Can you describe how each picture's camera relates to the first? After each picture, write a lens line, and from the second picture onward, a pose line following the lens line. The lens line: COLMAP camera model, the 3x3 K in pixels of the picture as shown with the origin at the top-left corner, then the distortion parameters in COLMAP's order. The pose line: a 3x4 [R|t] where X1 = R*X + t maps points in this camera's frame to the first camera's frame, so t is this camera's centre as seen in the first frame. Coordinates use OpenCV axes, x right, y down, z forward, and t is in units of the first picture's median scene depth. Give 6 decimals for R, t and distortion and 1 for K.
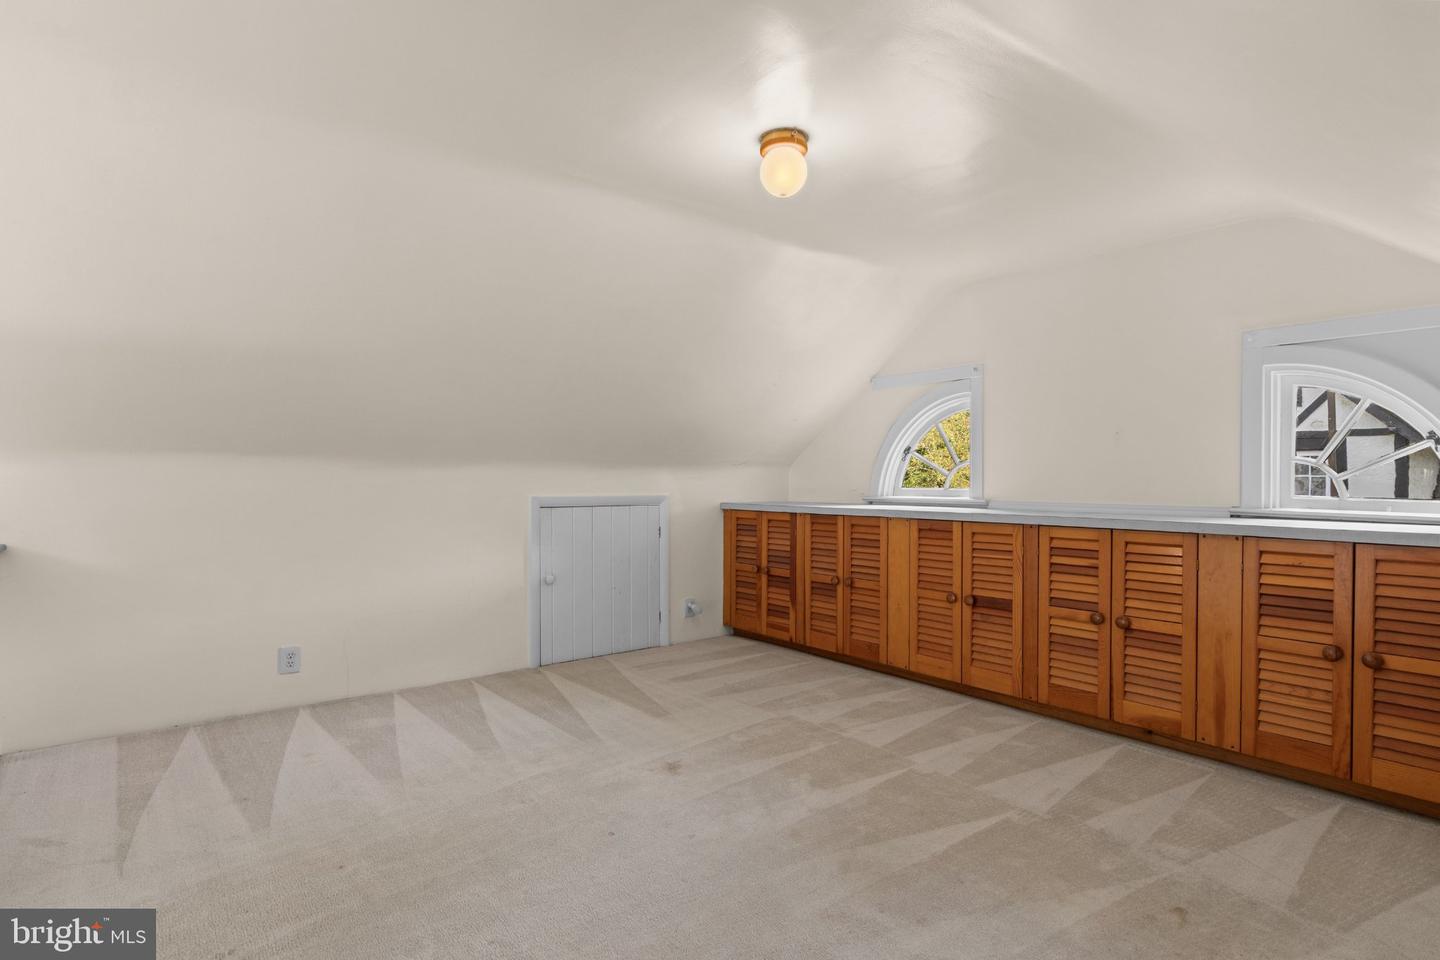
lens RADIAL K [[746.8, 0, 725.3], [0, 746.8, 483.2], [0, 0, 1]] dist [0.013615, -0.001757]
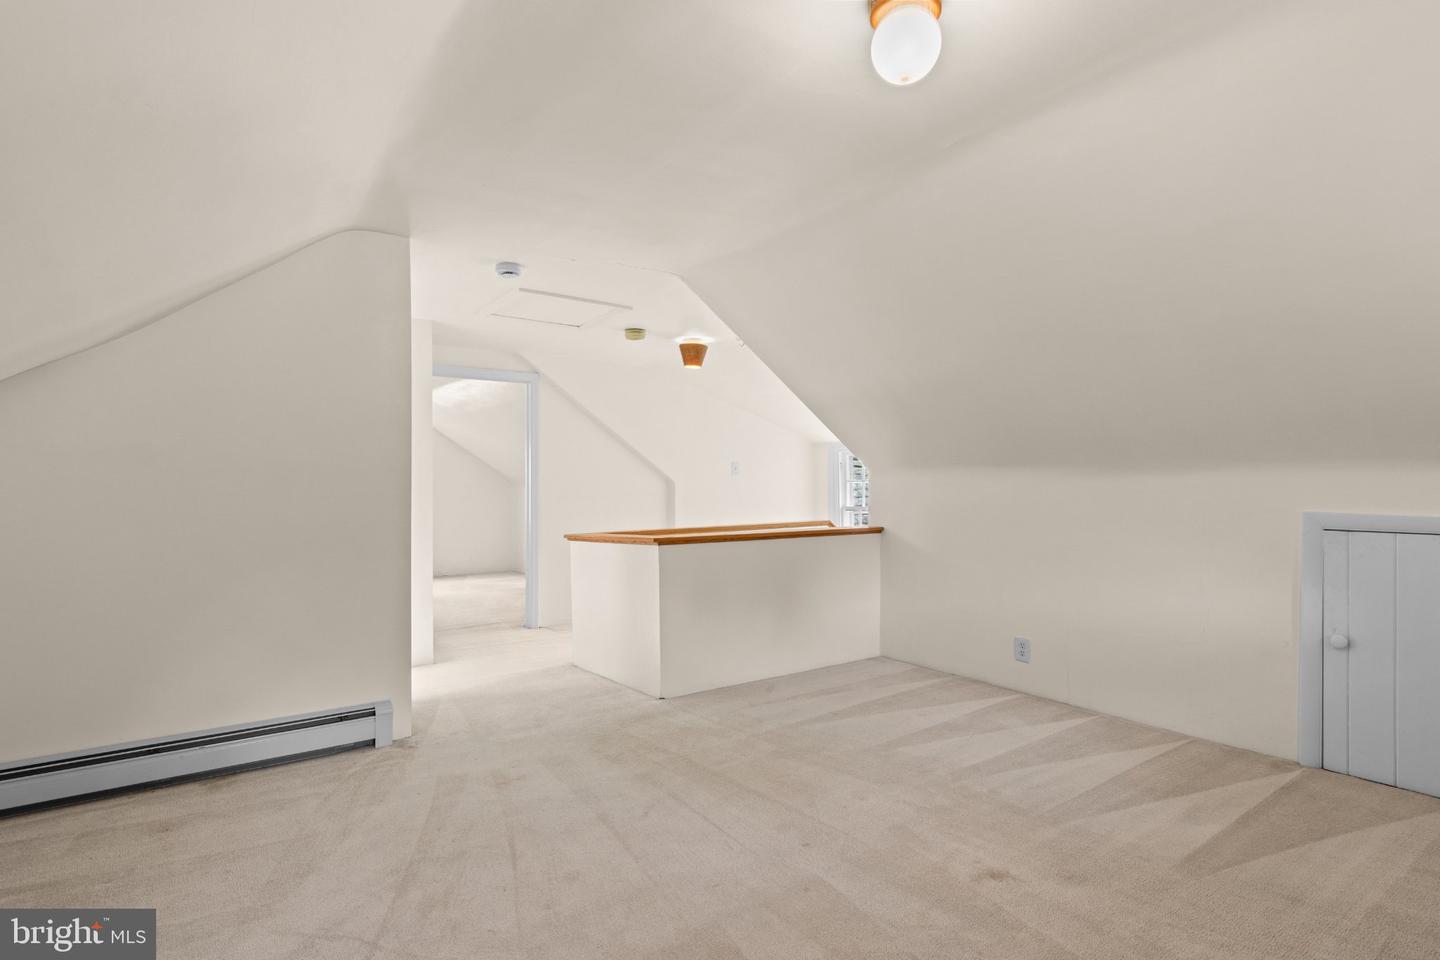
lens RADIAL K [[746.8, 0, 728.8], [0, 746.8, 486.6], [0, 0, 1]] dist [0.013615, -0.001757]
pose [[-0.046427, -0.000540, -0.998922, 0.616258], [-0.009180, 0.999958, -0.000114, -0.002073], [0.998880, 0.009165, -0.046430, 0.689101]]
